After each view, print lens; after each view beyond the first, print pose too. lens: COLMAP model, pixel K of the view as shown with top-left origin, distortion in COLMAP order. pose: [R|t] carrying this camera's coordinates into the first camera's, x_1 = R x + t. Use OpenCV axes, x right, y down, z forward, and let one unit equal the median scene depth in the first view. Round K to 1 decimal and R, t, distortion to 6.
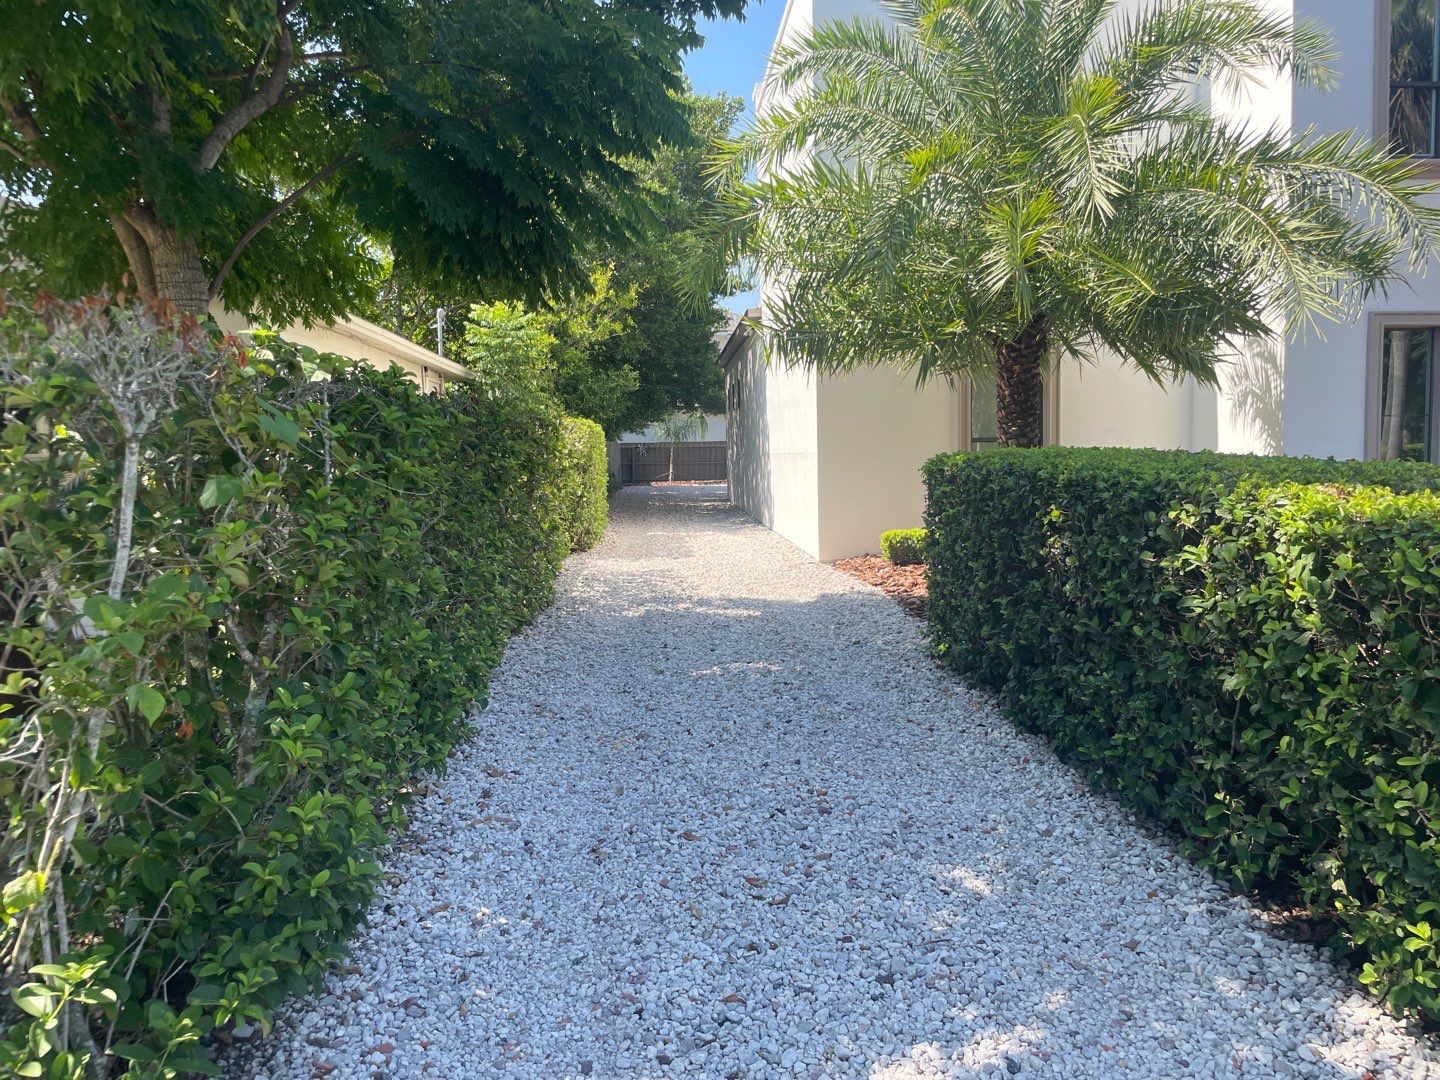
lens RADIAL K [[1049.3, 0, 711.5], [0, 1049.3, 529.1], [0, 0, 1]] dist [0.068039, -0.086242]
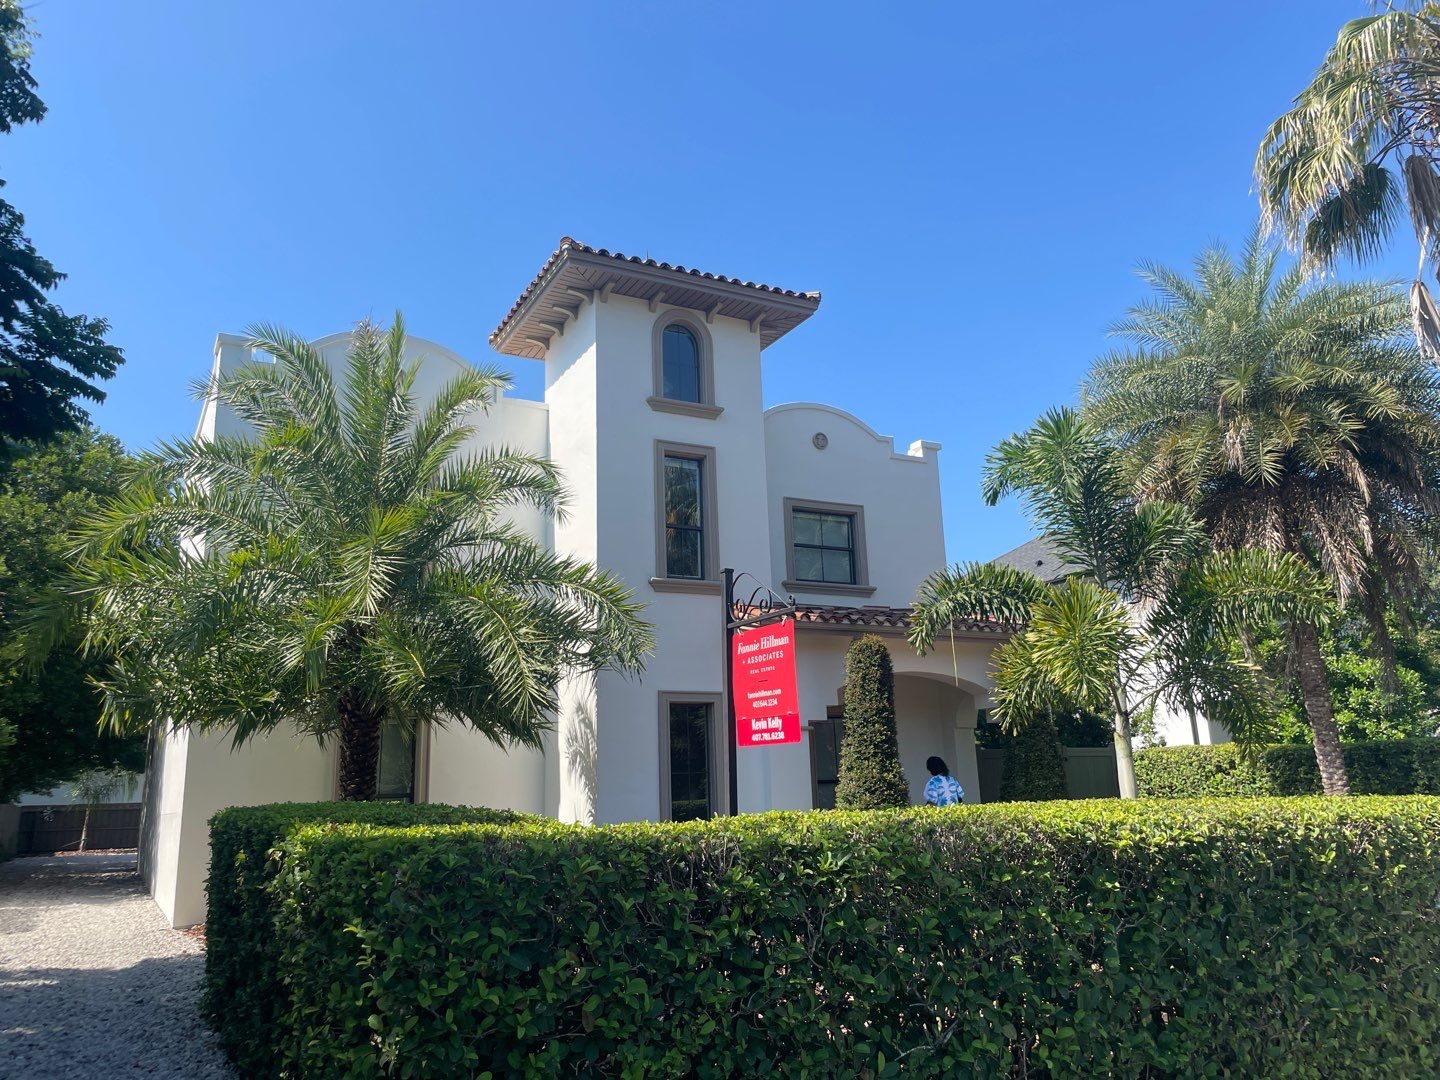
lens RADIAL K [[1049.3, 0, 711.5], [0, 1049.3, 529.1], [0, 0, 1]] dist [0.068039, -0.086242]
pose [[0.900806, 0.094168, 0.423889, 0.105709], [0.049207, 0.947775, -0.315121, 0.016980], [-0.431425, 0.304721, 0.849127, -0.173808]]
